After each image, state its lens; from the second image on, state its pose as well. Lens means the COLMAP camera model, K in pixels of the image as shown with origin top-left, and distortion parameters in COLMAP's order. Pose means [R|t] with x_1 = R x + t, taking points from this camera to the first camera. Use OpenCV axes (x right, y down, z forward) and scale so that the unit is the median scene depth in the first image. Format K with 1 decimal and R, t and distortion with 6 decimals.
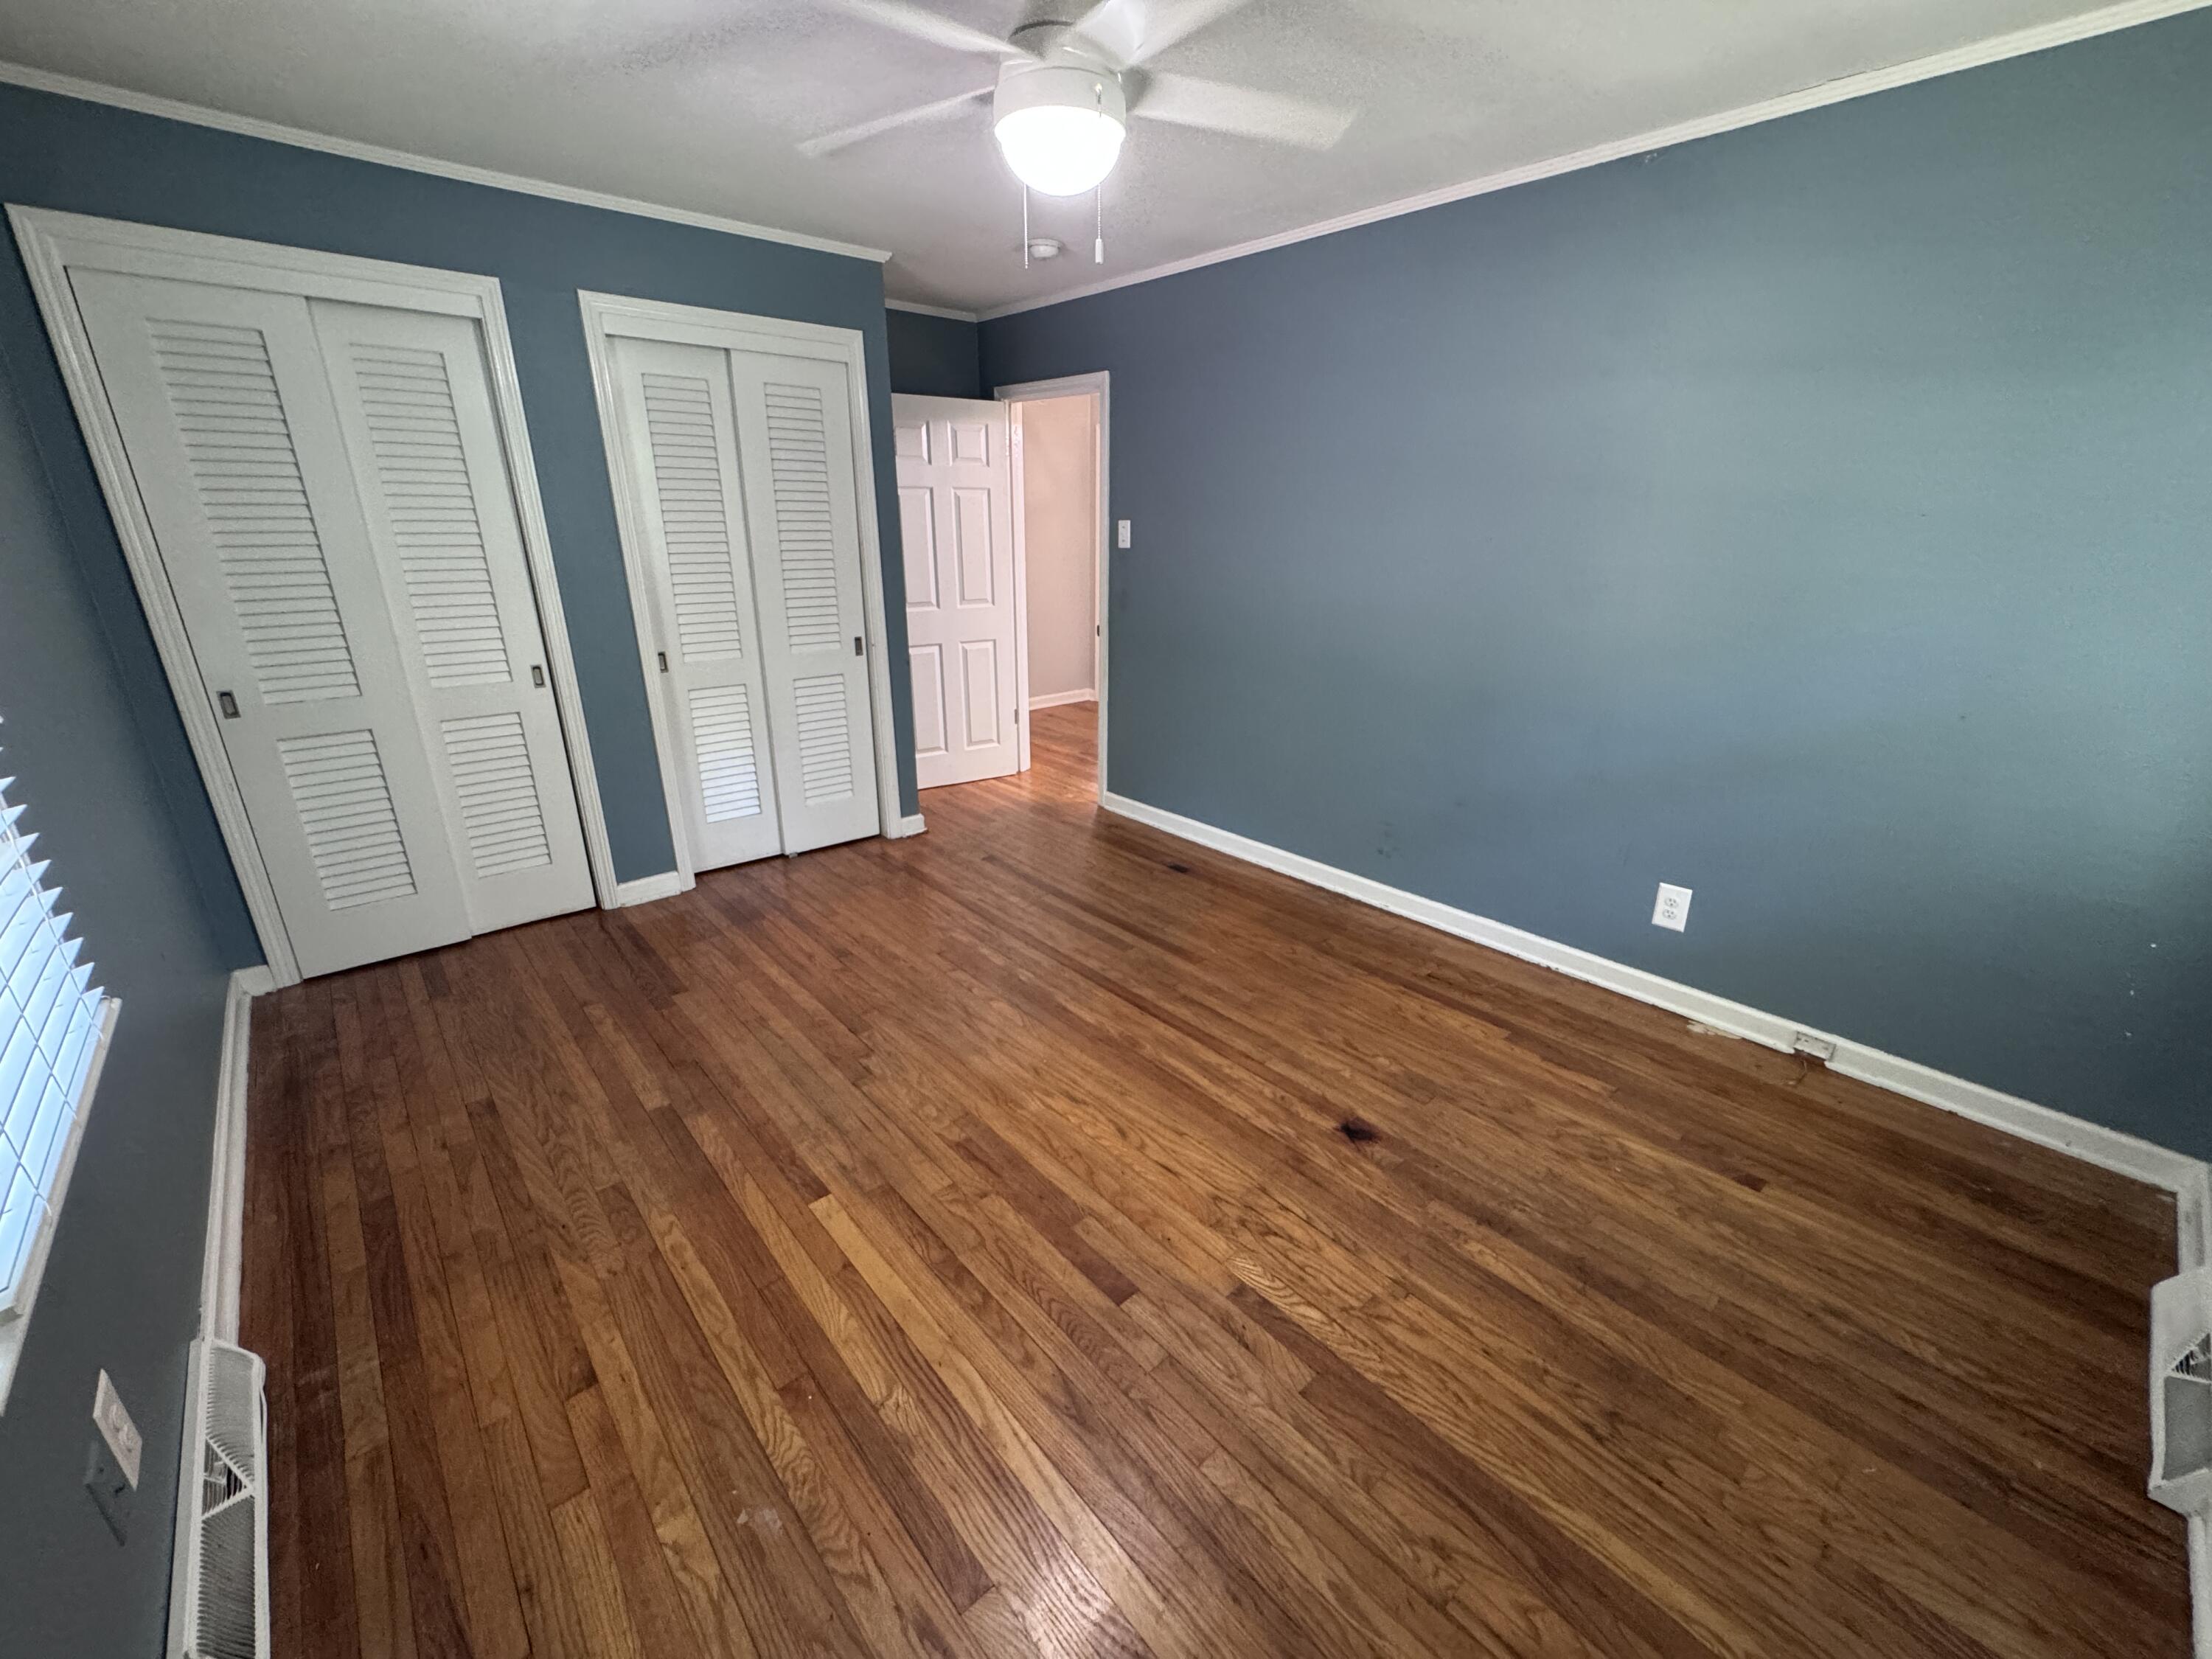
lens RADIAL K [[883.2, 0, 1106.0], [0, 883.2, 829.5], [0, 0, 1]] dist [-0.001616, 0.000054]
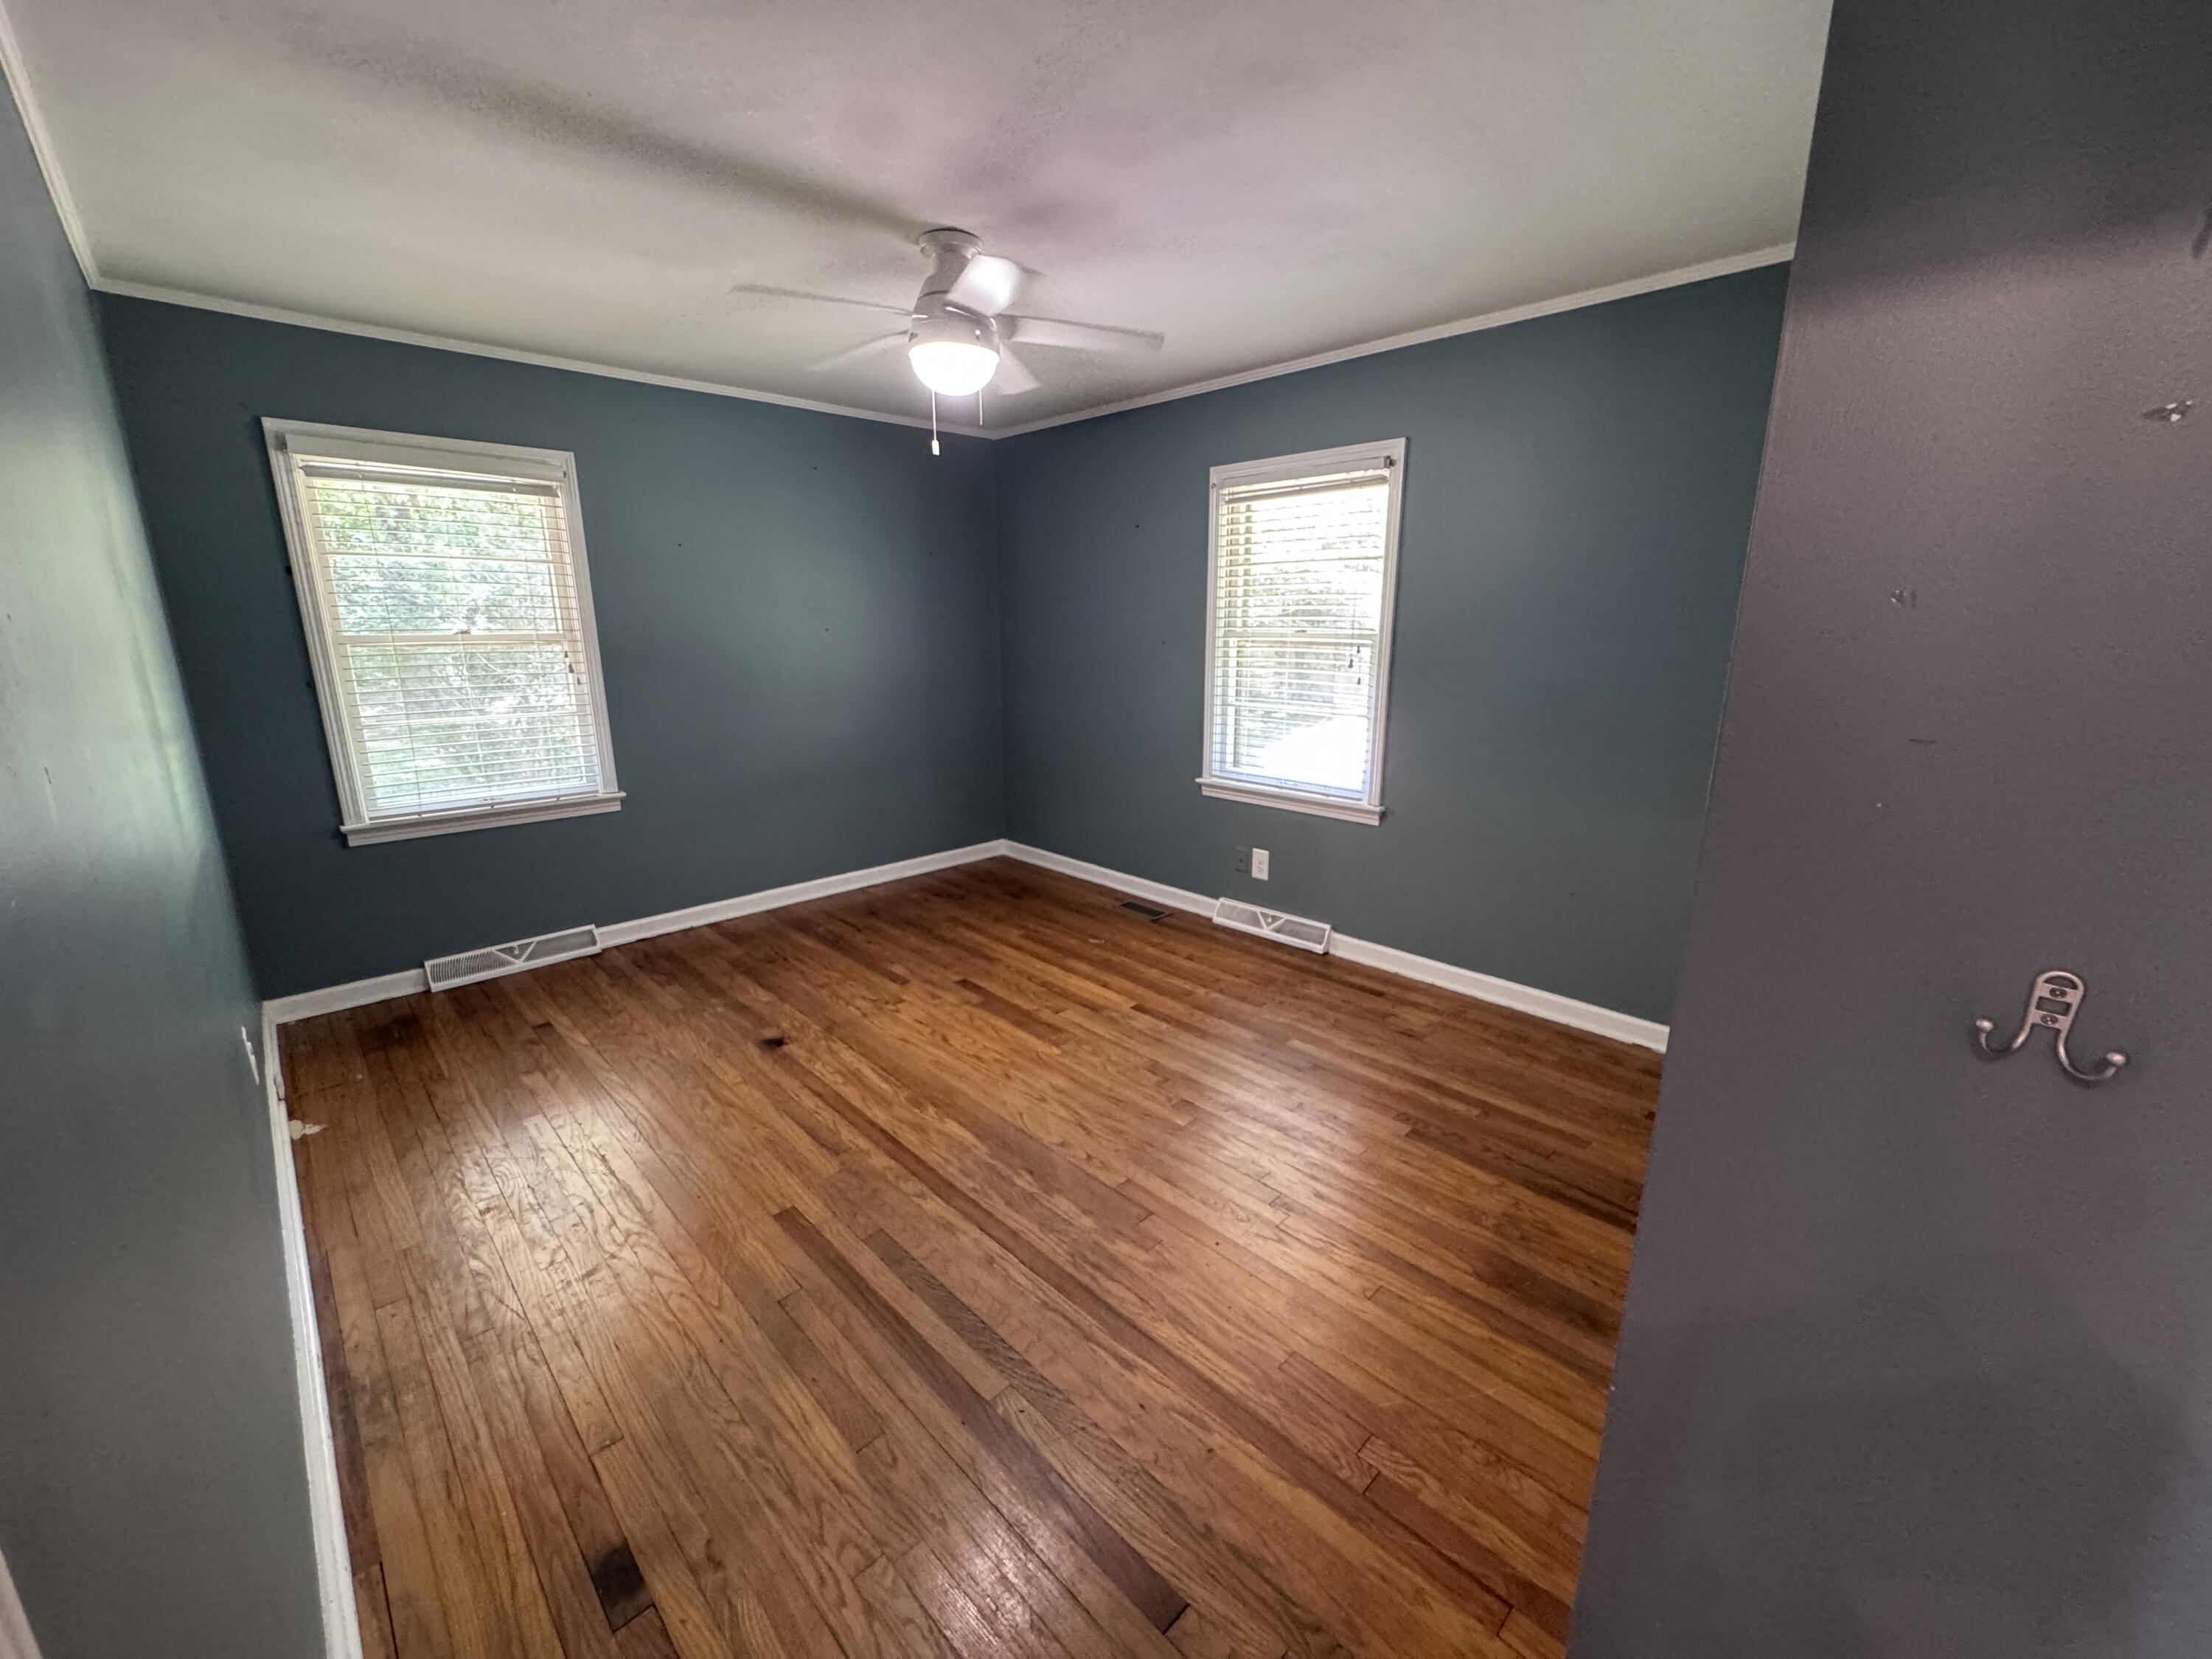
lens RADIAL K [[883.2, 0, 1106.0], [0, 883.2, 829.5], [0, 0, 1]] dist [-0.001616, 0.000054]
pose [[-0.998750, 0.005603, -0.049659, -0.167601], [-0.022655, 0.834953, 0.549855, -0.702684], [0.044544, 0.550293, -0.833782, 1.975397]]
